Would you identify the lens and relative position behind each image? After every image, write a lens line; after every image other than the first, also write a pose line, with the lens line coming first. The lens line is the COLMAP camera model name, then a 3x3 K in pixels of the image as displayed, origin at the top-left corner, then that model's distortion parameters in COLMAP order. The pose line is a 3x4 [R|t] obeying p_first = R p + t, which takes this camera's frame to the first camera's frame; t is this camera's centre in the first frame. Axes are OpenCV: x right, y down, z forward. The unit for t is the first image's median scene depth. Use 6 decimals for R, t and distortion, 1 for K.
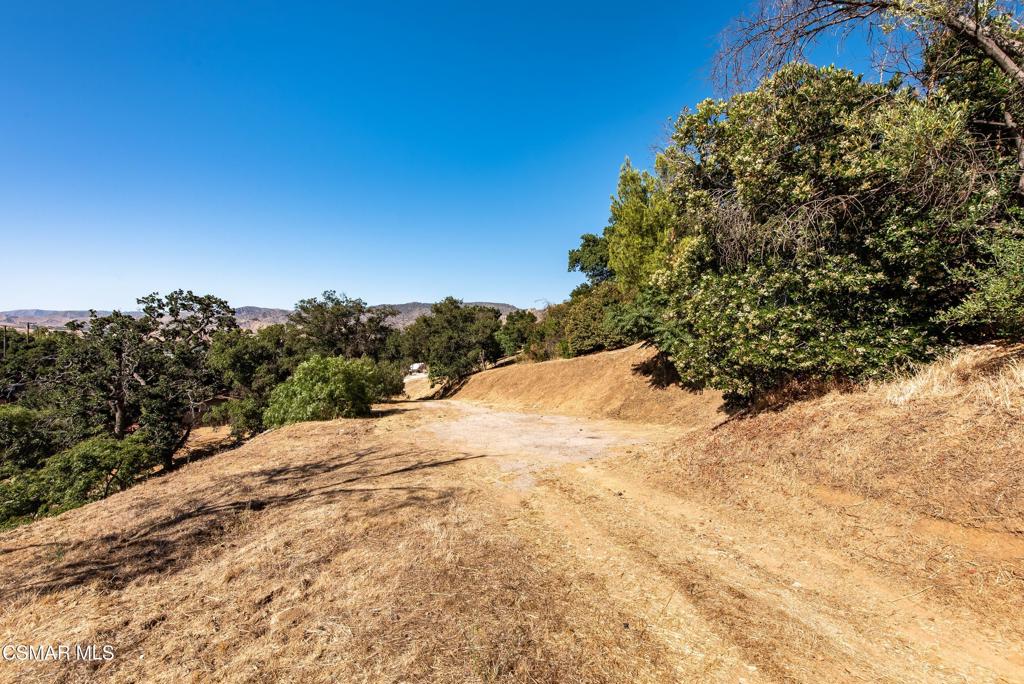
lens RADIAL K [[401.8, 0, 514.5], [0, 401.8, 343.0], [0, 0, 1]] dist [0.024713, -0.006970]
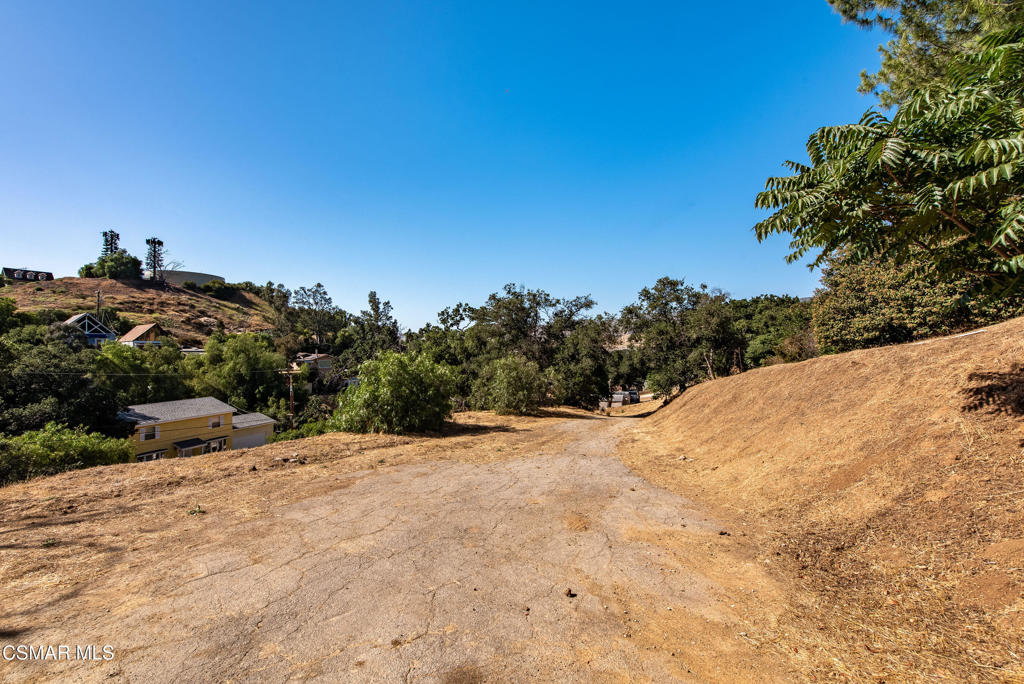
lens RADIAL K [[401.8, 0, 514.5], [0, 401.8, 343.0], [0, 0, 1]] dist [0.024713, -0.006970]
pose [[0.755659, -0.018088, -0.654716, 0.120191], [0.008422, 0.999804, -0.017901, 0.016544], [0.654911, 0.008013, 0.755663, 0.279446]]
